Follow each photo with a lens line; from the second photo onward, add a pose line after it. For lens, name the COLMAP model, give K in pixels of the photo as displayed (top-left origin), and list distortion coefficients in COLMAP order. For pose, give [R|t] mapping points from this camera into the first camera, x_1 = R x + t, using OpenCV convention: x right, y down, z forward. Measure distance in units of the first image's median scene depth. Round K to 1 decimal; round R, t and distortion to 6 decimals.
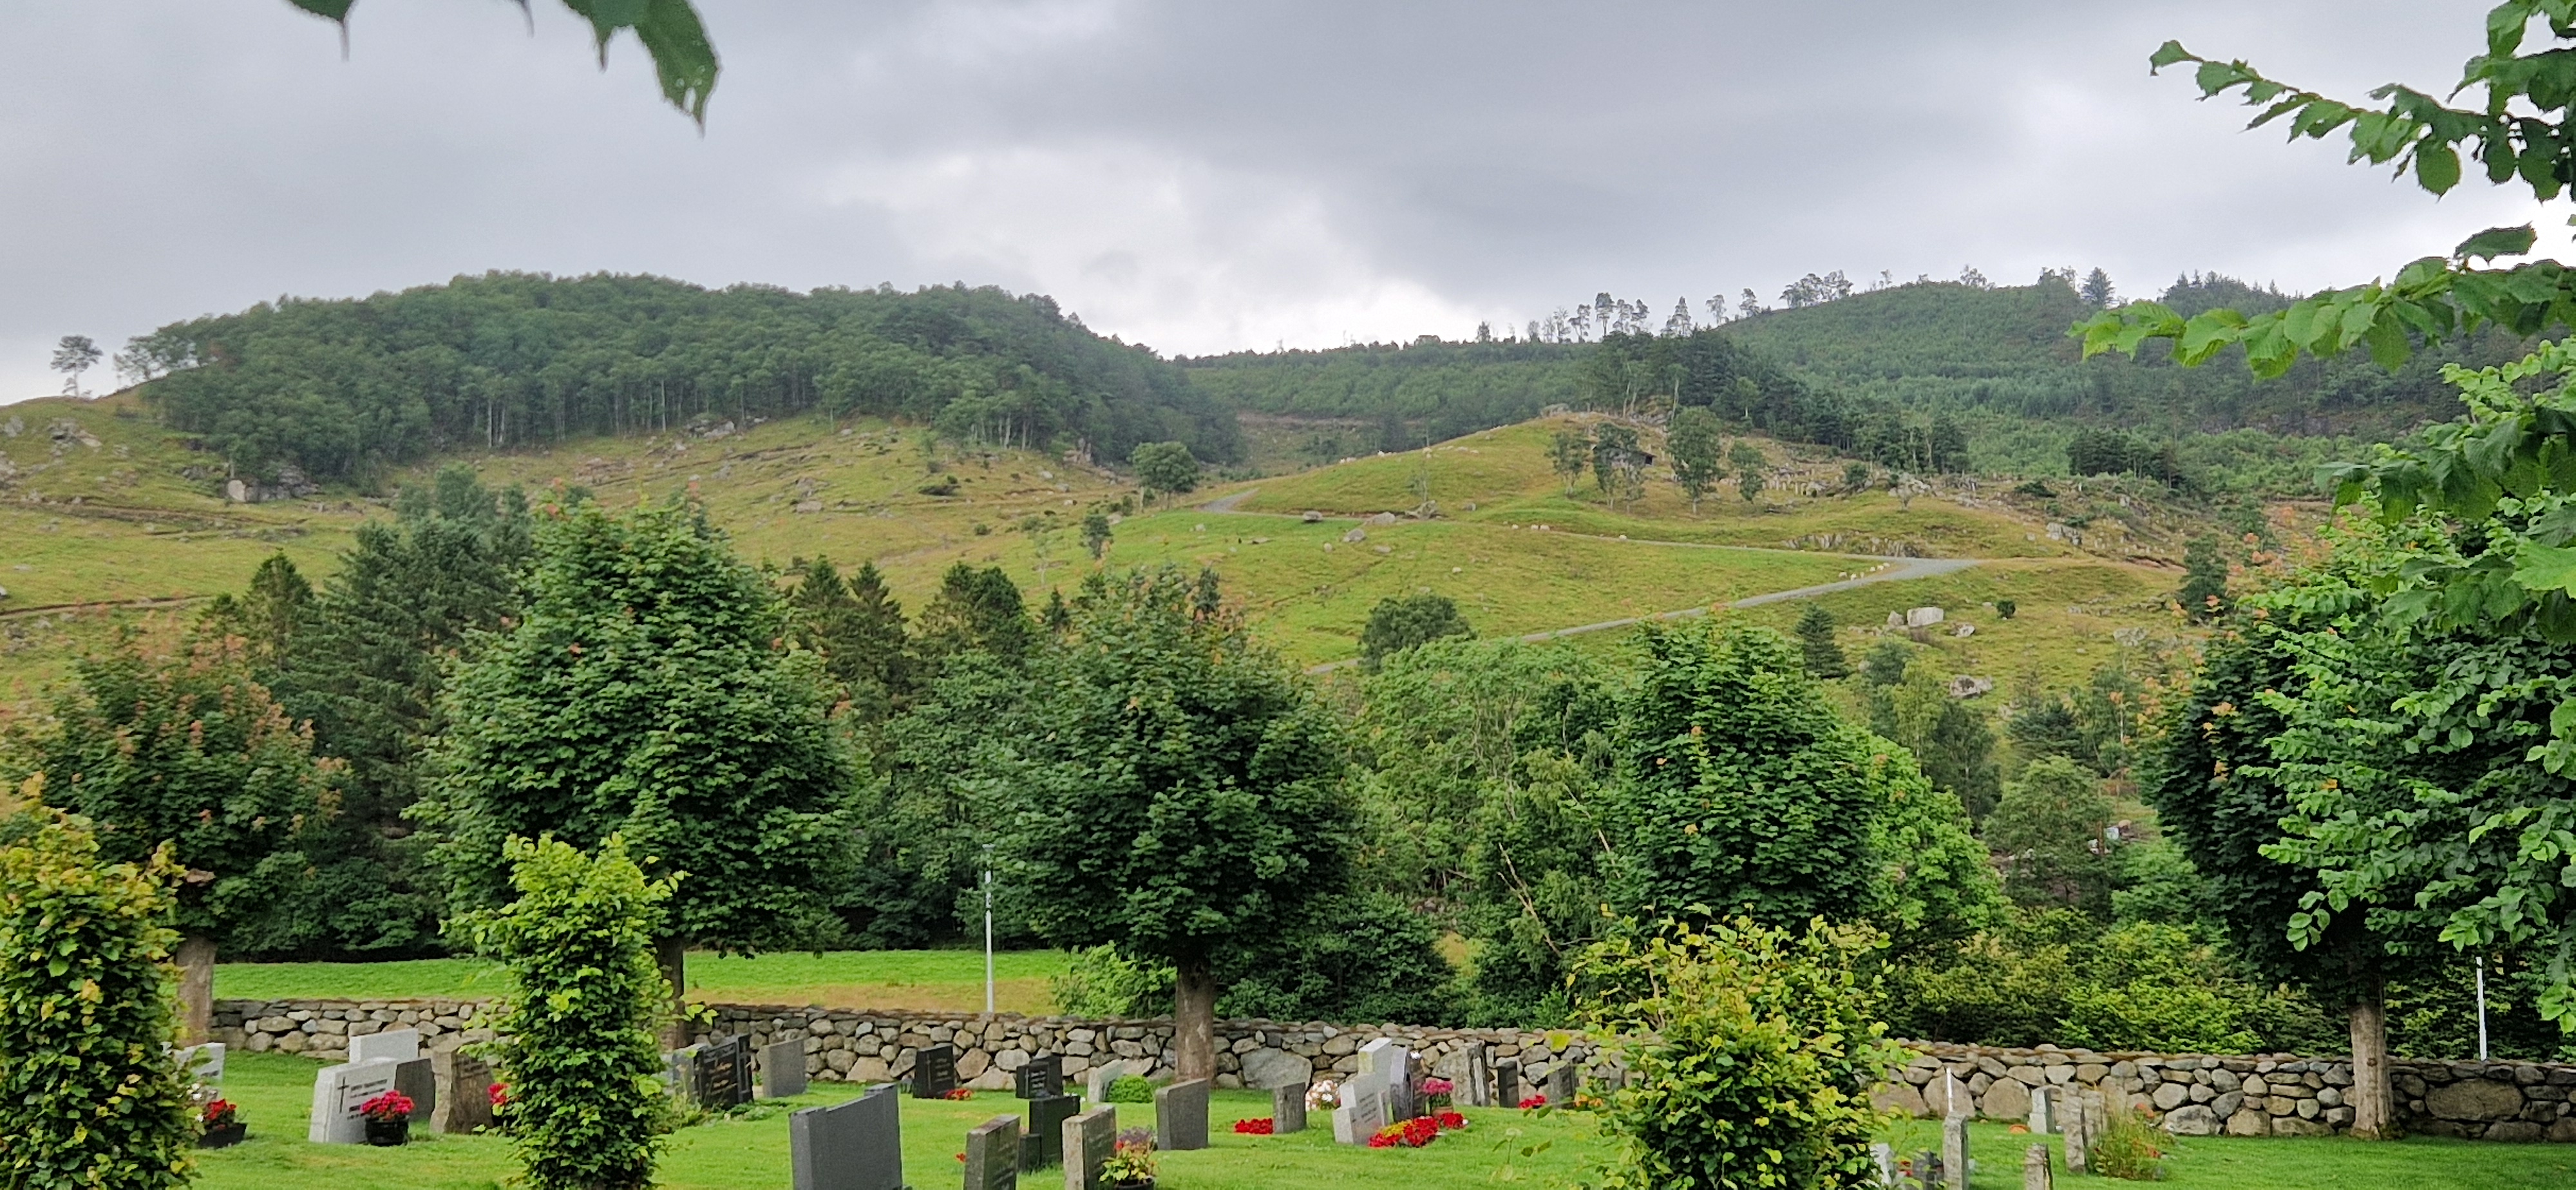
lens RADIAL K [[2330.8, 0, 1288.5], [0, 2330.8, 601.5], [0, 0, 1]] dist [0.015483, 0.004453]
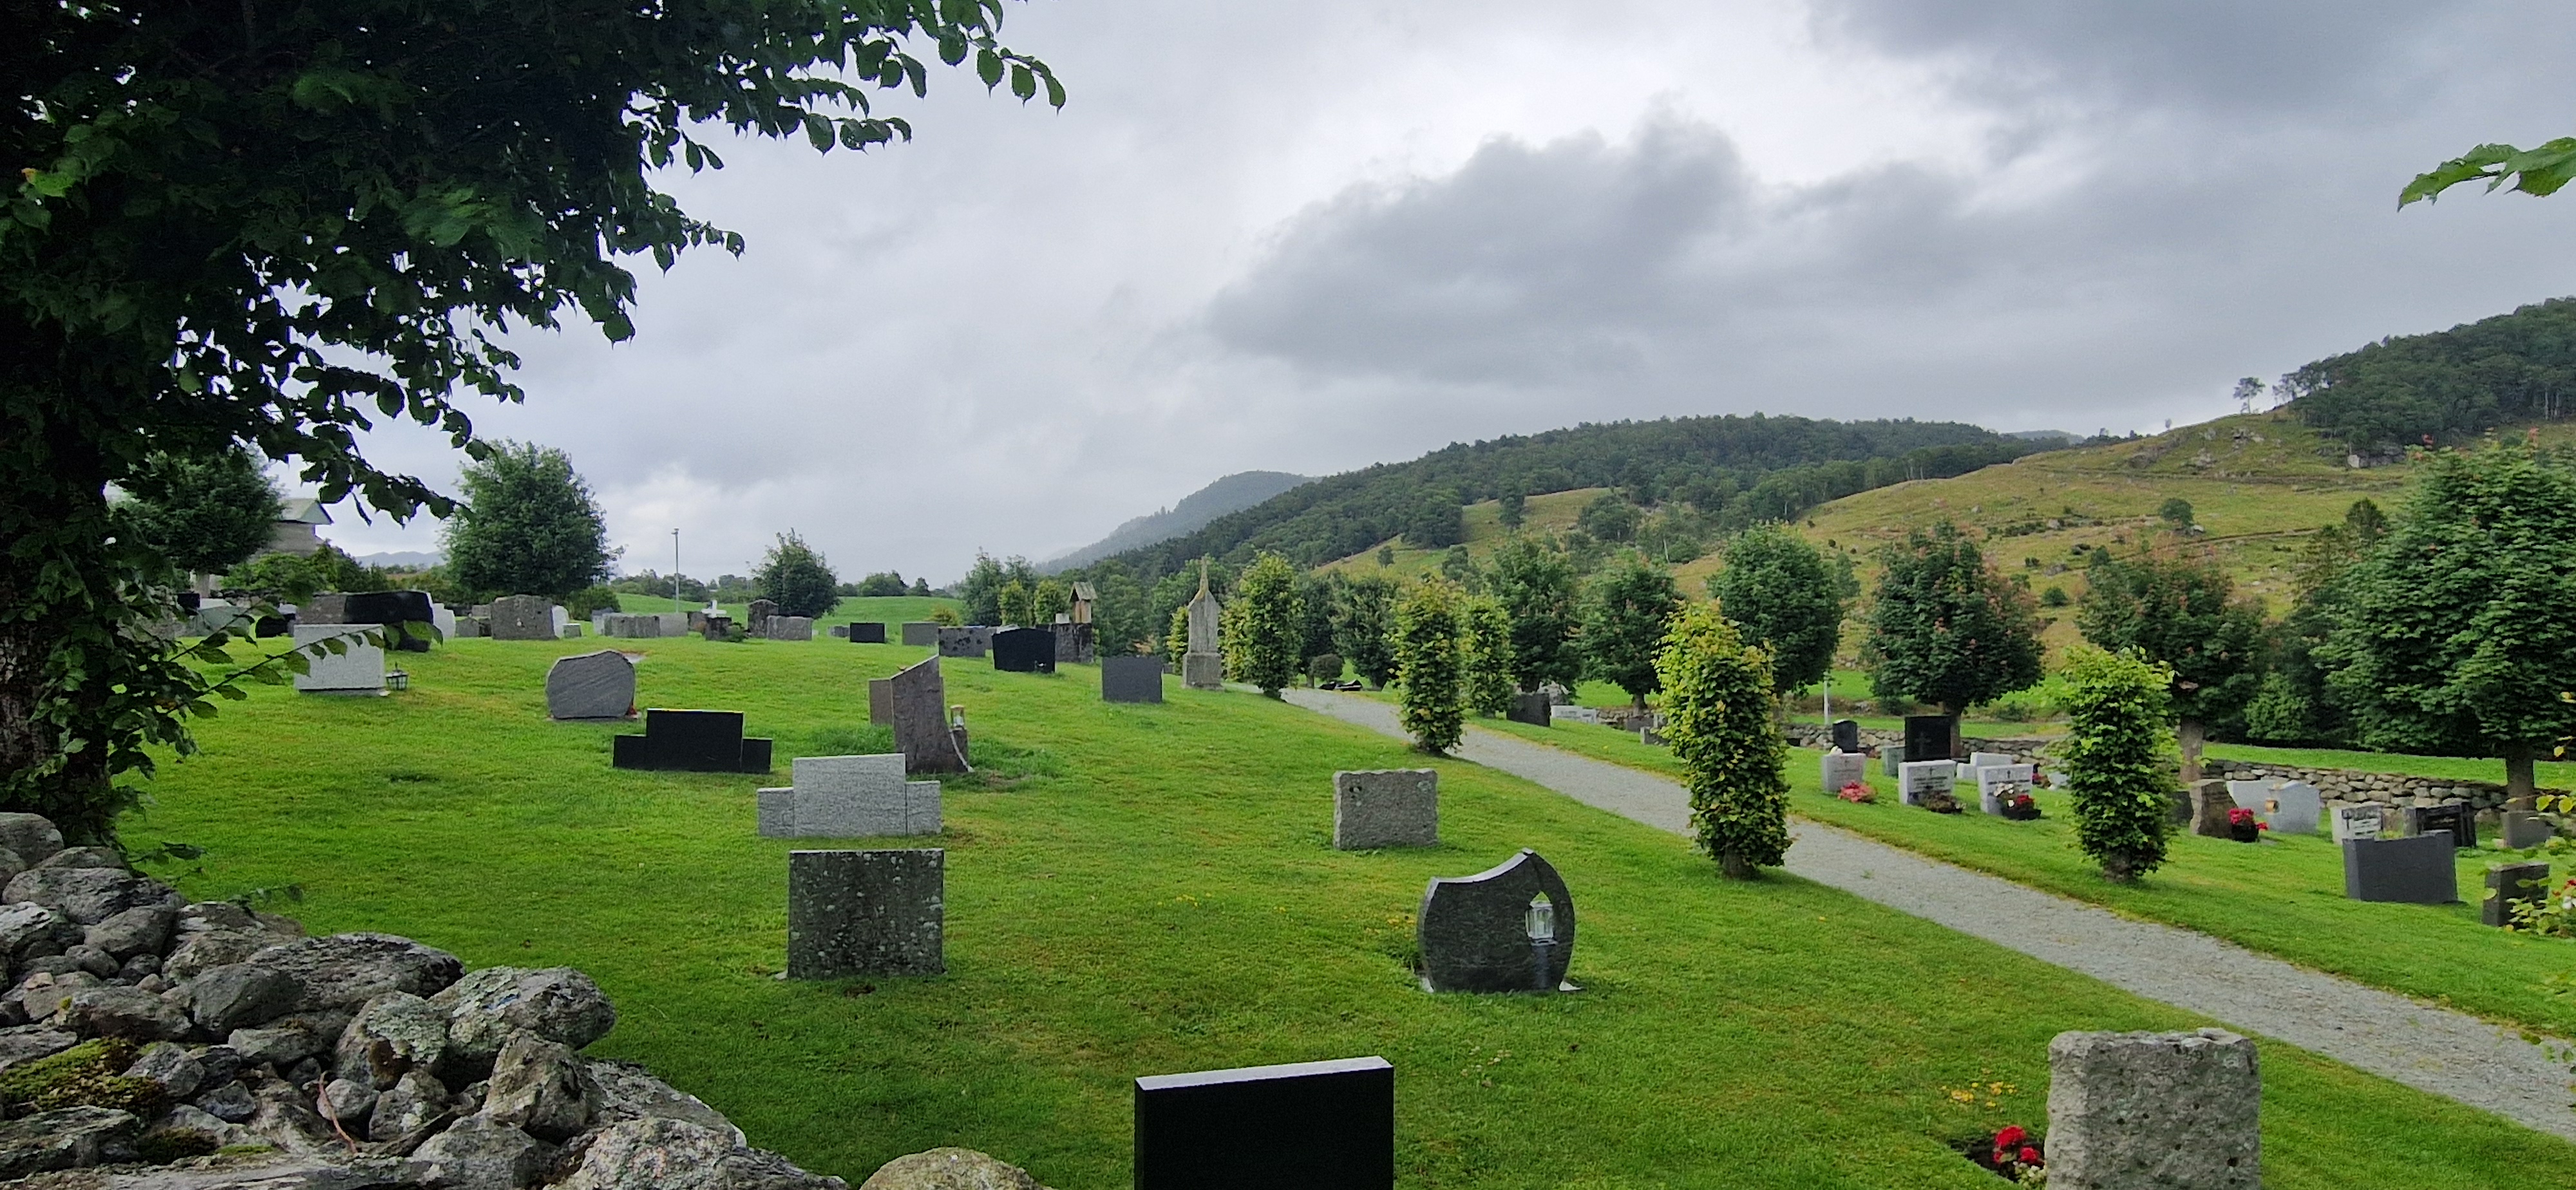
lens RADIAL K [[1237.5, 0, 1286.5], [0, 1237.5, 585.2], [0, 0, 1]] dist [0.000331, 0.000200]
pose [[0.689114, 0.001267, -0.724652, -0.263183], [0.043158, 0.998152, 0.042787, -0.023612], [0.723367, -0.060759, 0.687785, -0.100297]]
